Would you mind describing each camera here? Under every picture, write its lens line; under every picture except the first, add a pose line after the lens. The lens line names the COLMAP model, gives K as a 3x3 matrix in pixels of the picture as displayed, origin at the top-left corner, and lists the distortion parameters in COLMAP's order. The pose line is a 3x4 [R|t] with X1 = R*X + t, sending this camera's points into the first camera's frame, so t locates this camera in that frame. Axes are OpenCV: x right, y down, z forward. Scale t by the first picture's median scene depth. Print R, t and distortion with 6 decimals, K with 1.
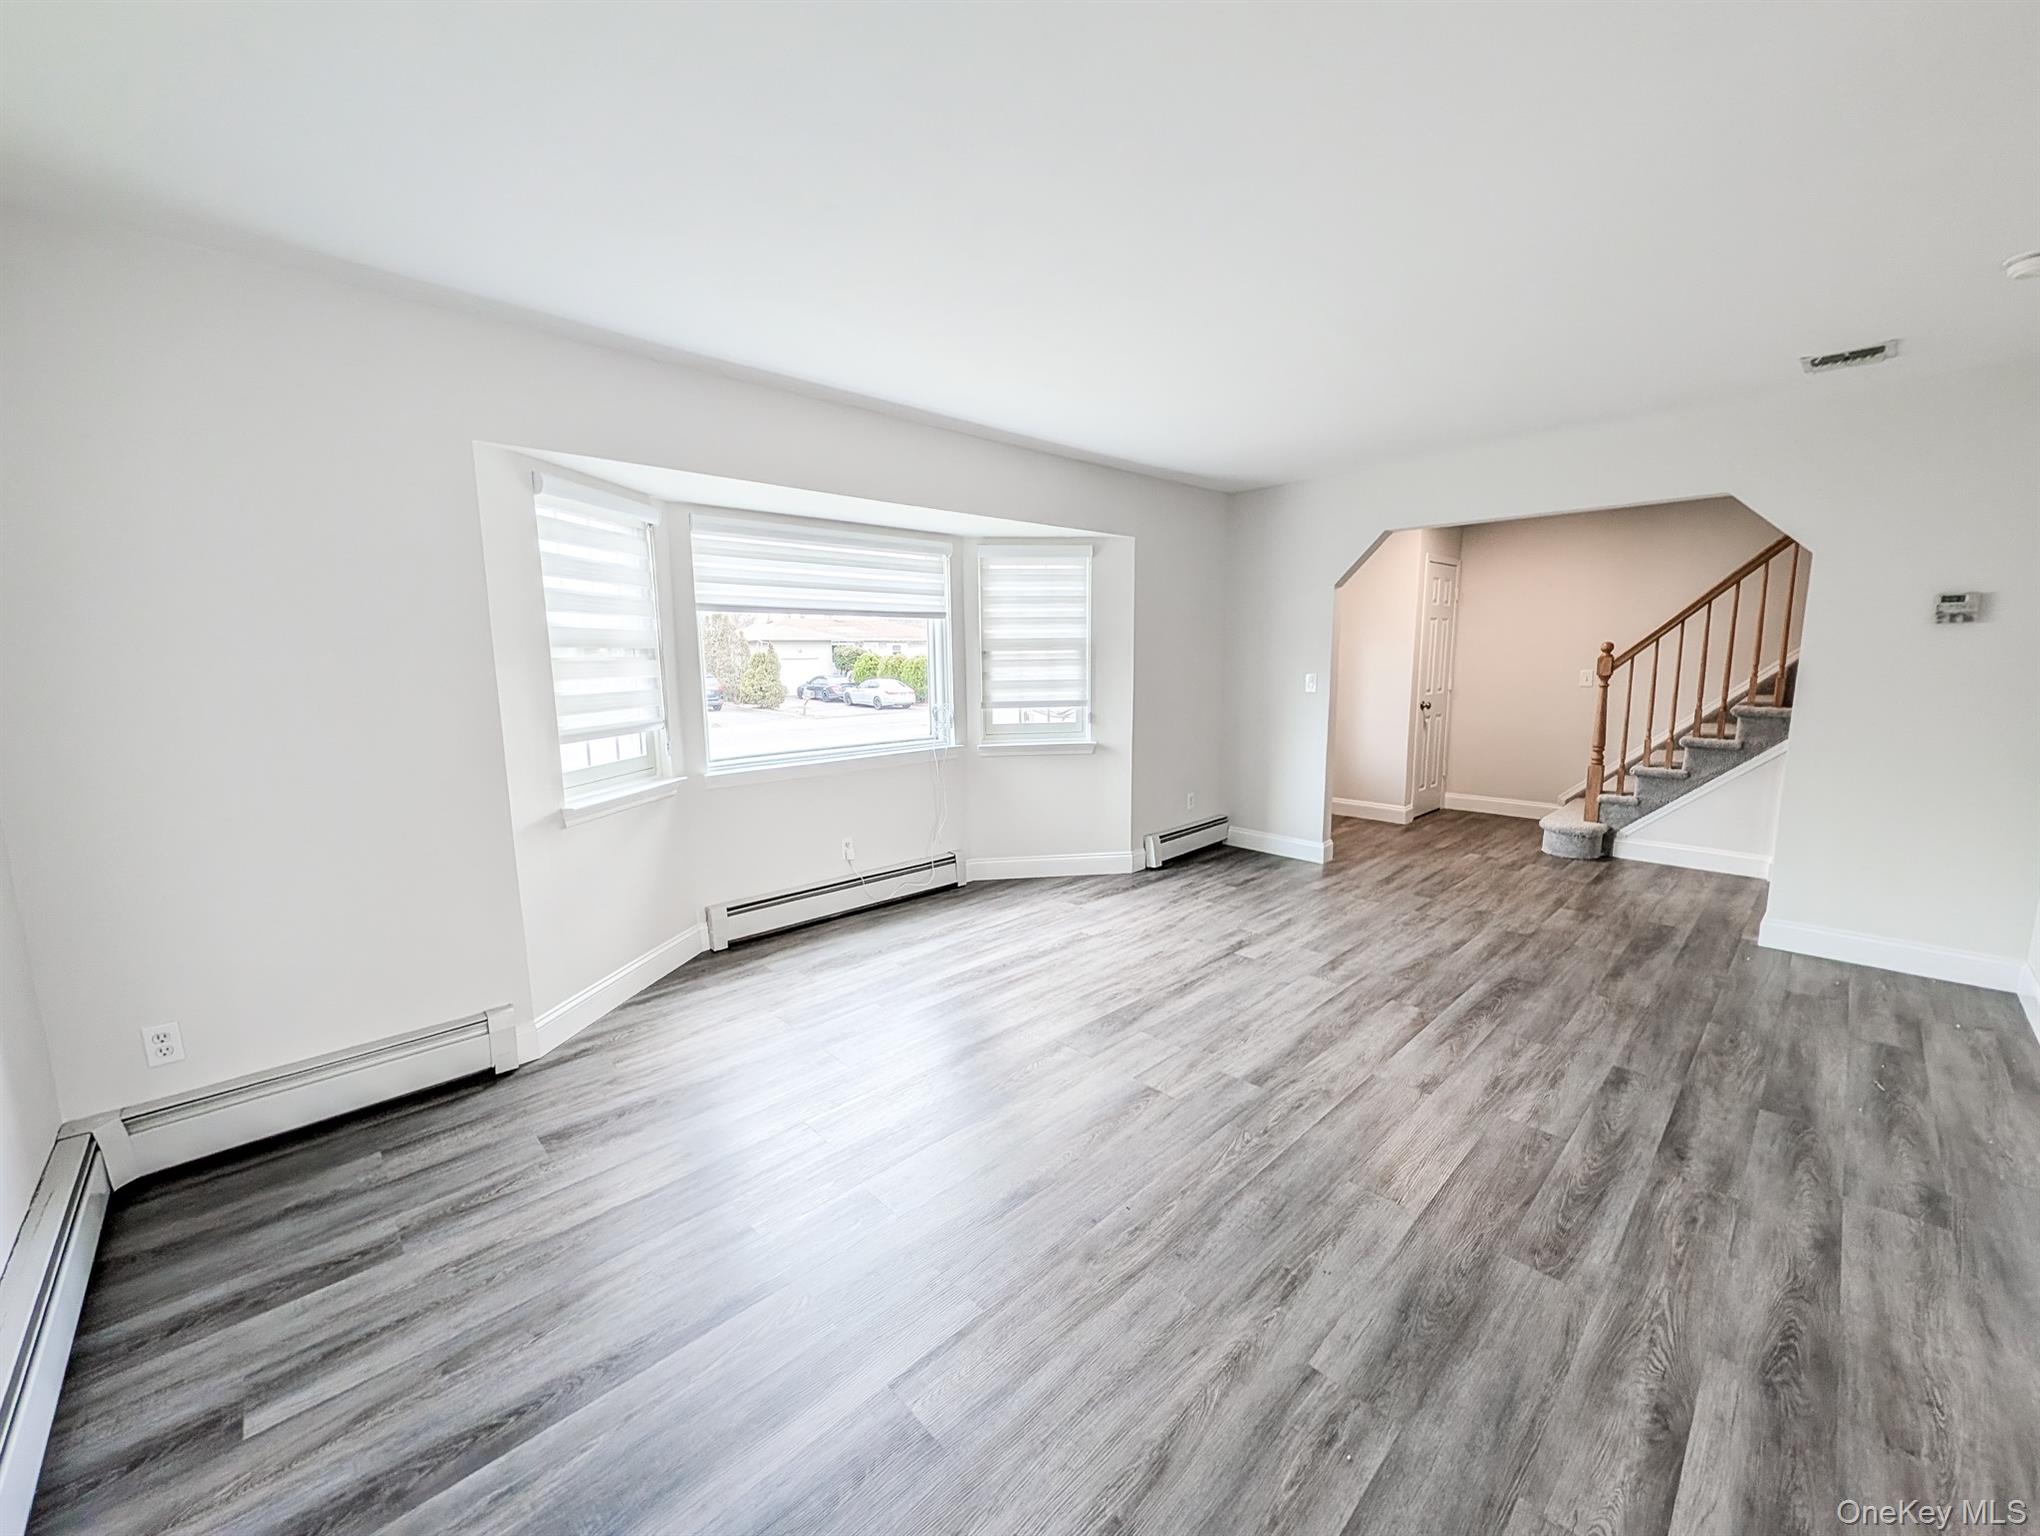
lens RADIAL K [[791.2, 0, 1009.3], [0, 791.2, 768.4], [0, 0, 1]] dist [0.000203, -0.000031]
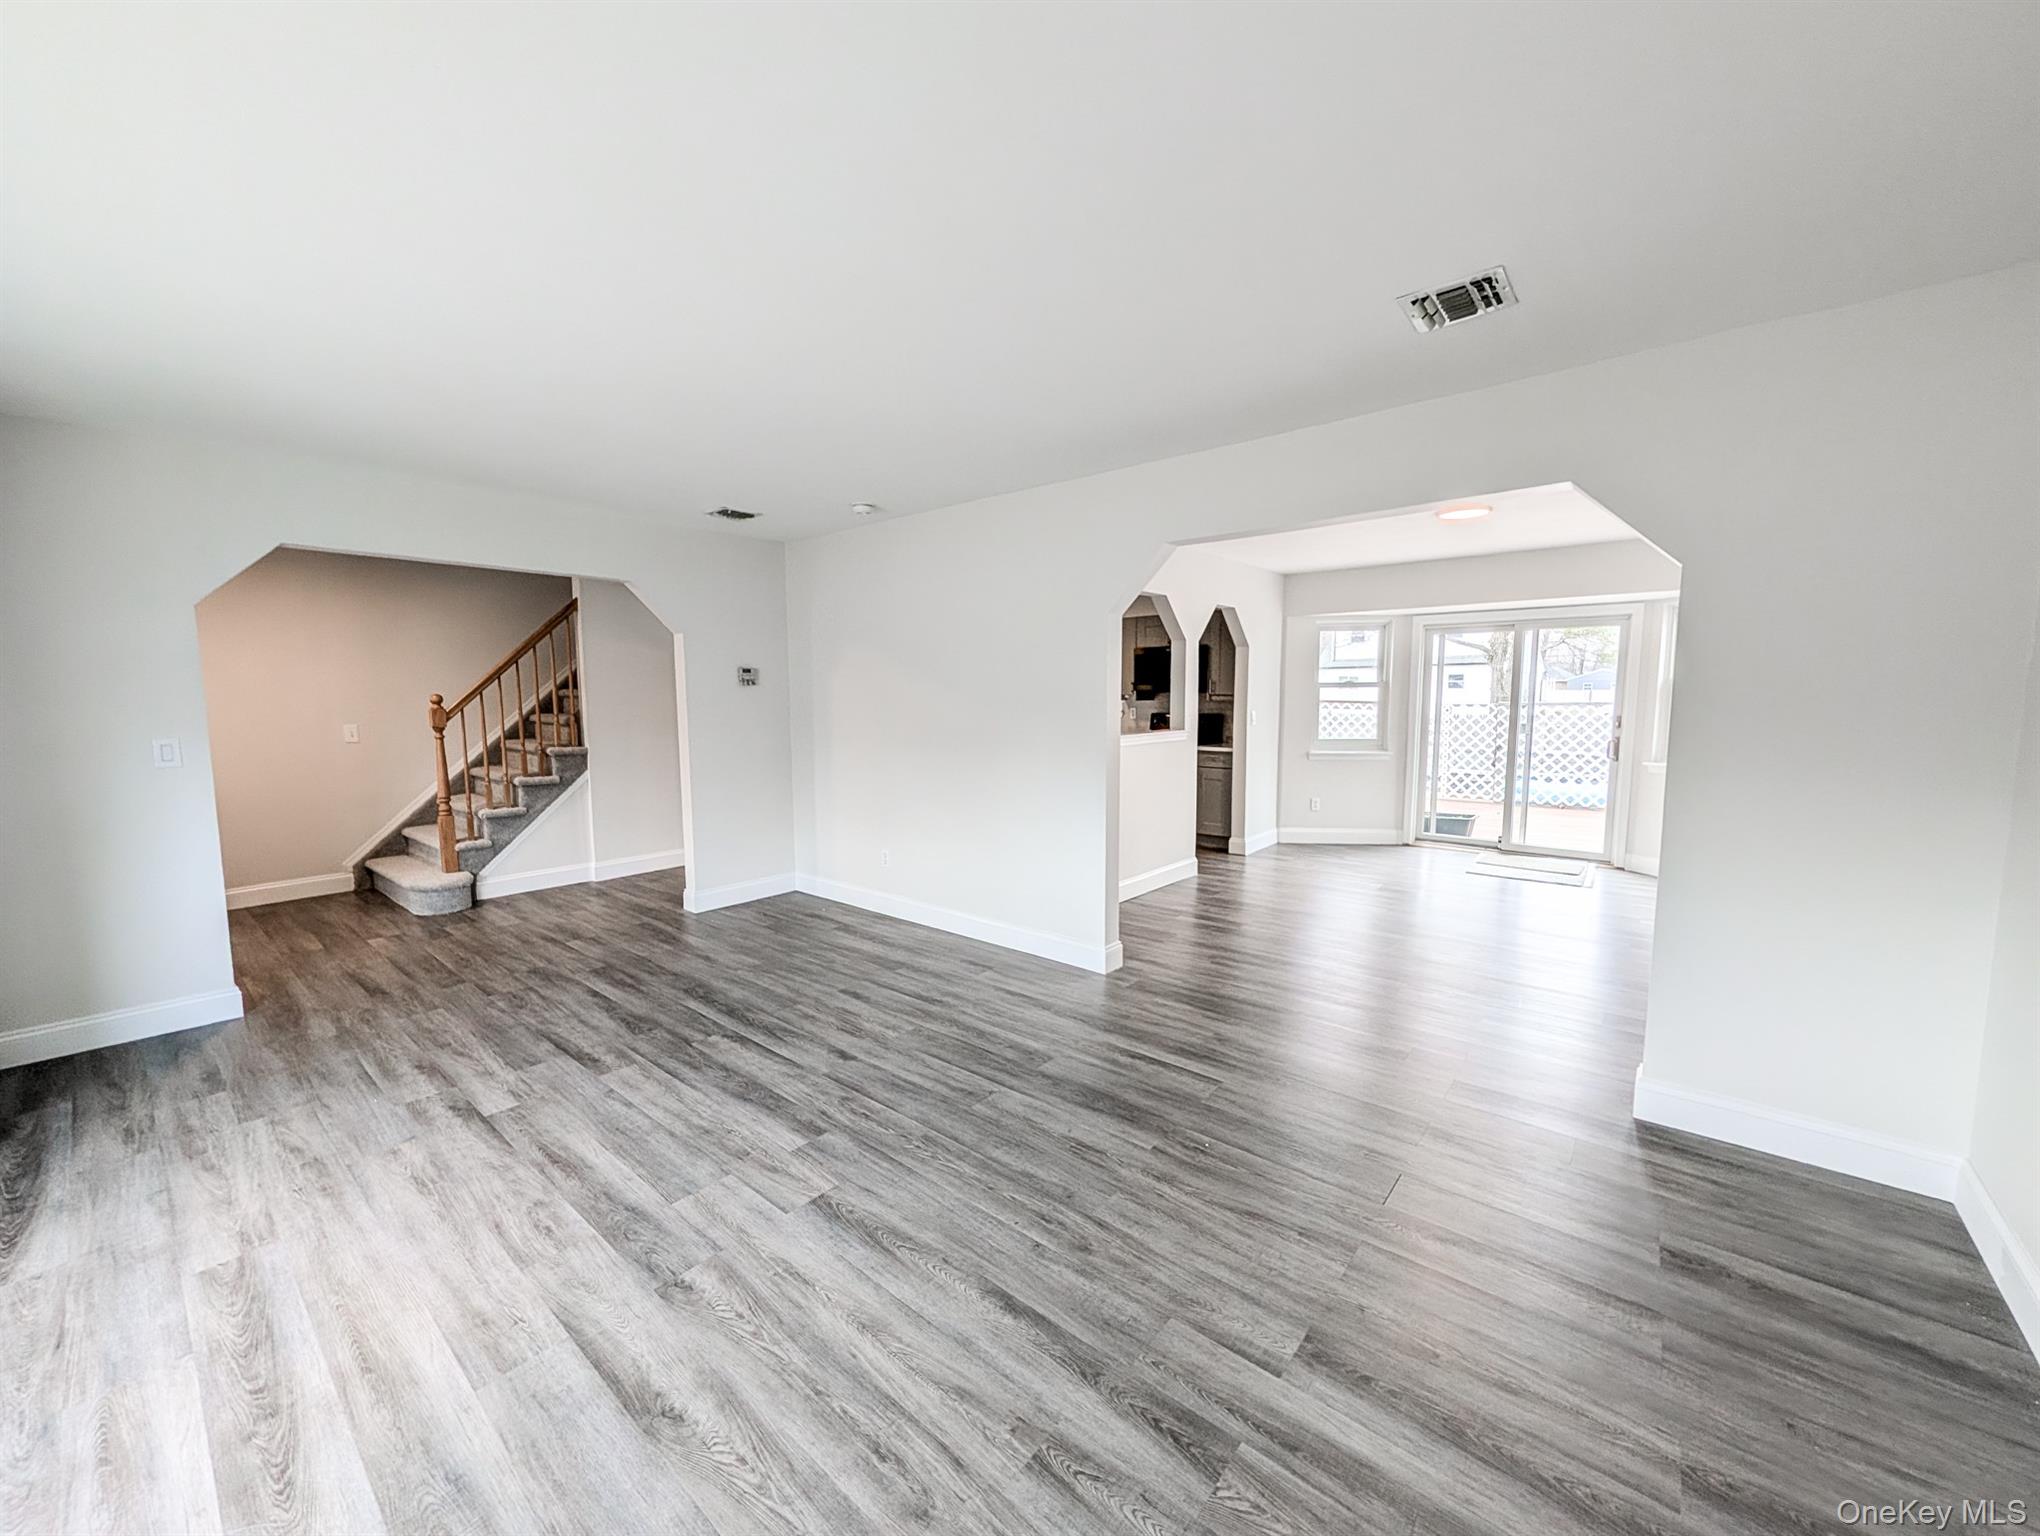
lens RADIAL K [[778.0, 0, 1020.0], [0, 778.0, 768.0], [0, 0, 1]] dist [-0.001031, -0.000042]
pose [[-0.109232, -0.081869, 0.990639, -0.442732], [0.150104, 0.983816, 0.097856, -0.074712], [-0.982618, 0.159388, -0.095175, 0.536210]]
